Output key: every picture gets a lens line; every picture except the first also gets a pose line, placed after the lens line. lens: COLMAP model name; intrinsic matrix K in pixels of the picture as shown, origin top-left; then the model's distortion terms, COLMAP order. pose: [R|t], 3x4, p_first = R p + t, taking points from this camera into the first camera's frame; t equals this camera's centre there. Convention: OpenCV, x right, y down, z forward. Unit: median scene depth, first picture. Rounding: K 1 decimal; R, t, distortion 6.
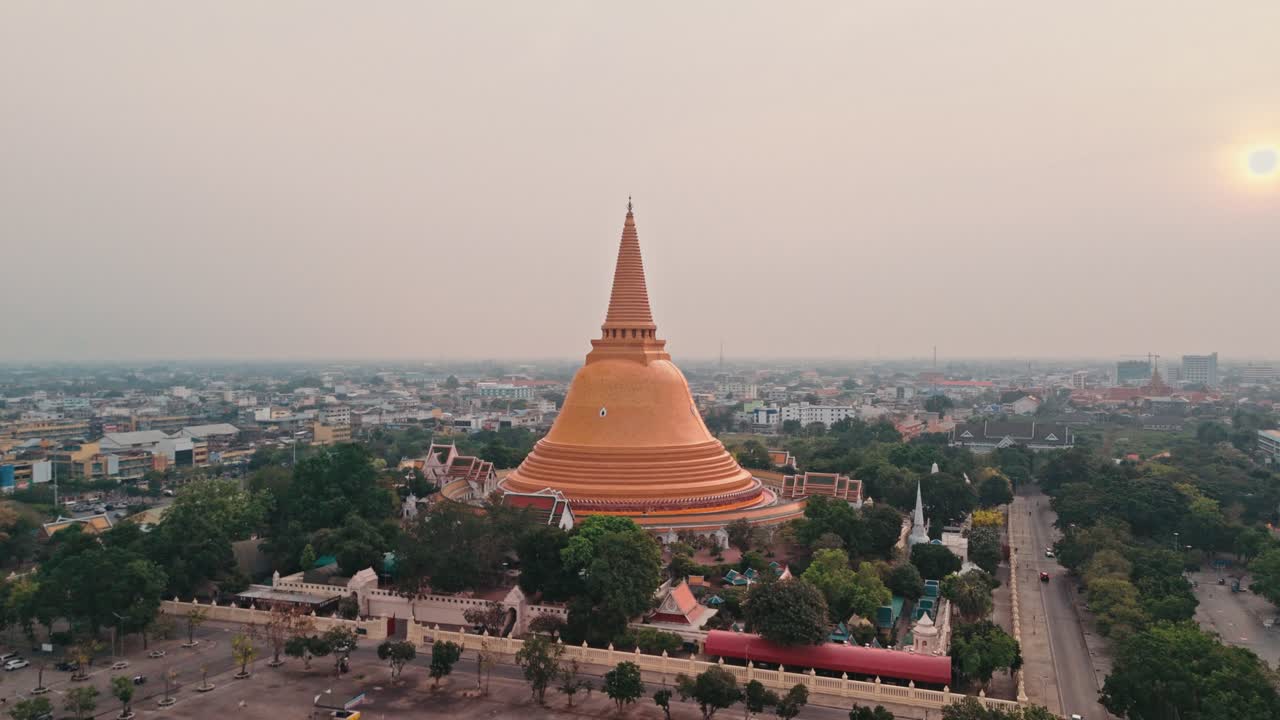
lens RADIAL K [[959.3, 0, 637.7], [0, 959.3, 344.7], [0, 0, 1]] dist [0.064497, -0.054906]
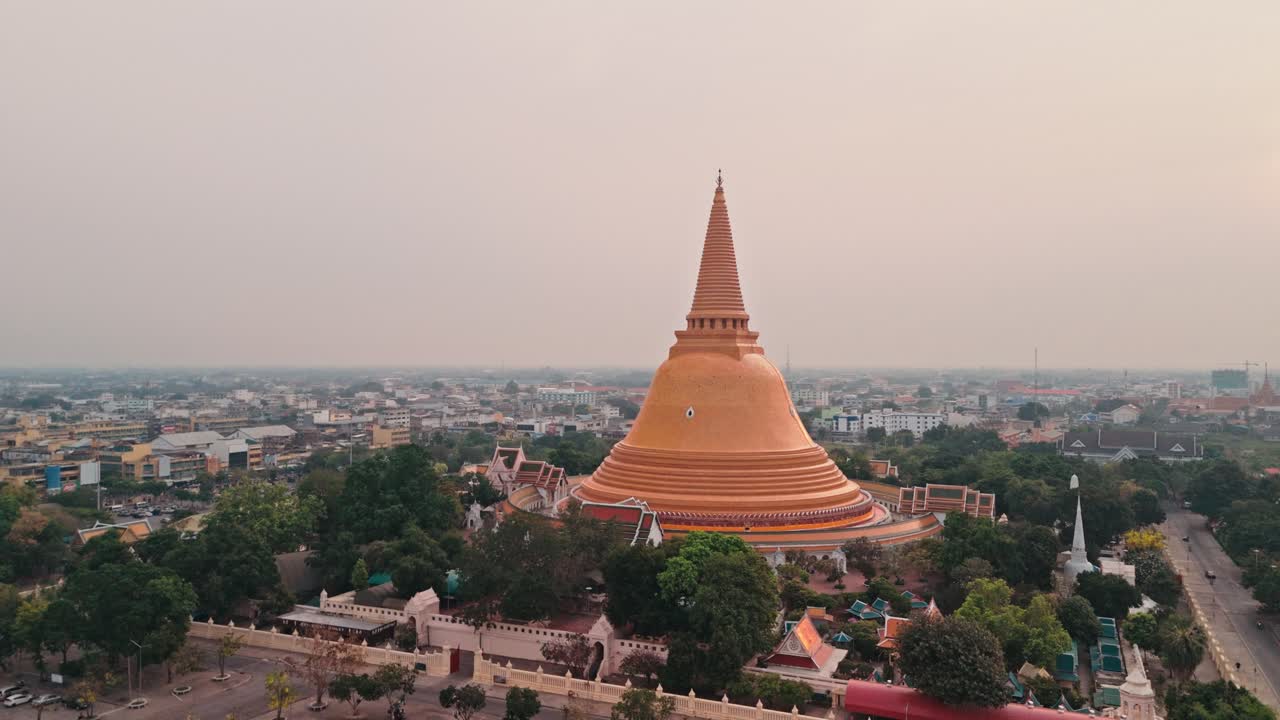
lens RADIAL K [[959.3, 0, 633.3], [0, 959.3, 347.1], [0, 0, 1]] dist [0.064497, -0.054906]
pose [[0.998039, 0.002954, -0.062519, -0.037950], [-0.003369, 0.999973, -0.006534, 0.018667], [0.062498, 0.006731, 0.998022, 0.132748]]
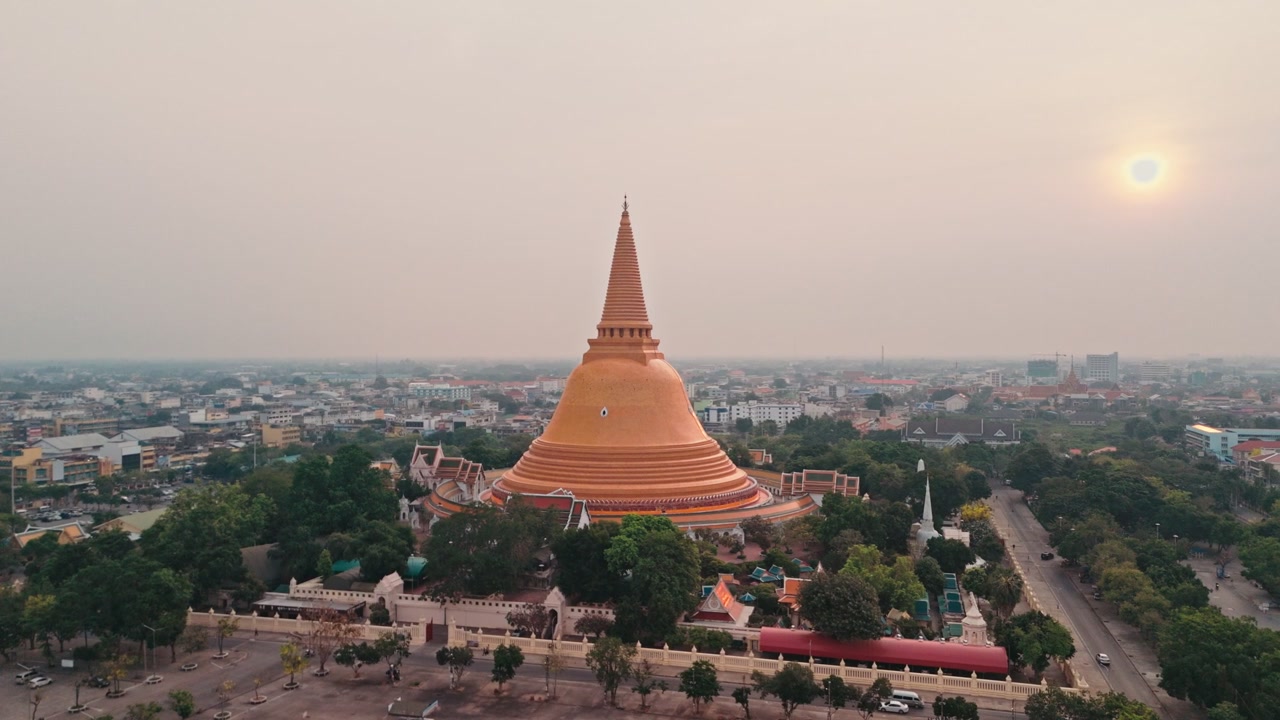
lens RADIAL K [[959.3, 0, 638.4], [0, 959.3, 342.2], [0, 0, 1]] dist [0.064497, -0.054906]
pose [[0.995893, 0.000751, 0.090540, -0.102289], [-0.000566, 0.999998, -0.002063, 0.000255], [-0.090541, 0.002003, 0.995891, 0.005021]]
